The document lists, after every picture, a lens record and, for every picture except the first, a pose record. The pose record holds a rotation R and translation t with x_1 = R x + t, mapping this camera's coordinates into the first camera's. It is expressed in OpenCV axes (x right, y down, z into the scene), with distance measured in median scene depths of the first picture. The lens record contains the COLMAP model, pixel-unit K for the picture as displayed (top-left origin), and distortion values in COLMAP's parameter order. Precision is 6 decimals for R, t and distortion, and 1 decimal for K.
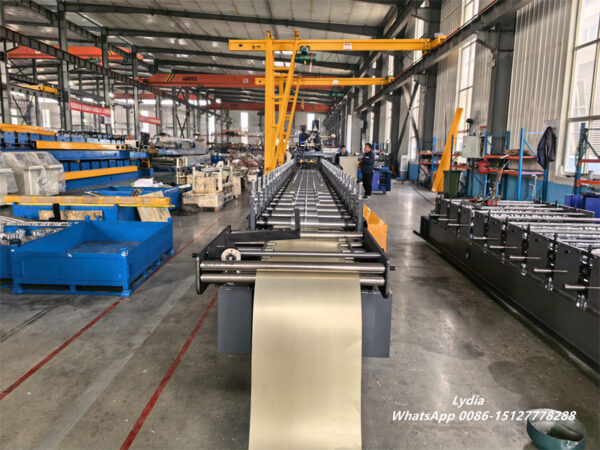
lens RADIAL K [[432.3, 0, 298.0], [0, 432.3, 221.8], [0, 0, 1]] dist [-0.000125, -0.004135]
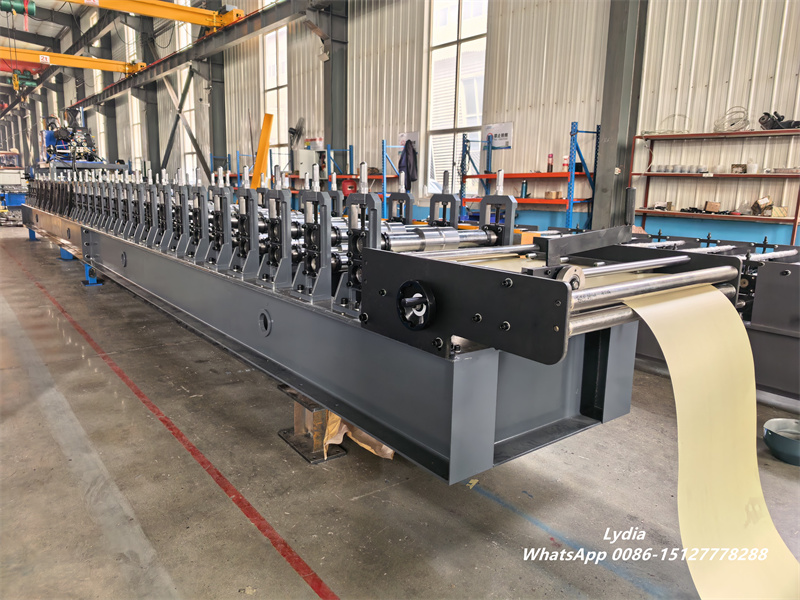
lens RADIAL K [[576.4, 0, 397.4], [0, 576.4, 295.7], [0, 0, 1]] dist [-0.000125, -0.004135]
pose [[0.773483, -0.114765, 0.623340, -0.170950], [0.095232, 0.993349, 0.064719, 0.007813], [-0.626621, 0.009303, 0.779268, 0.135939]]
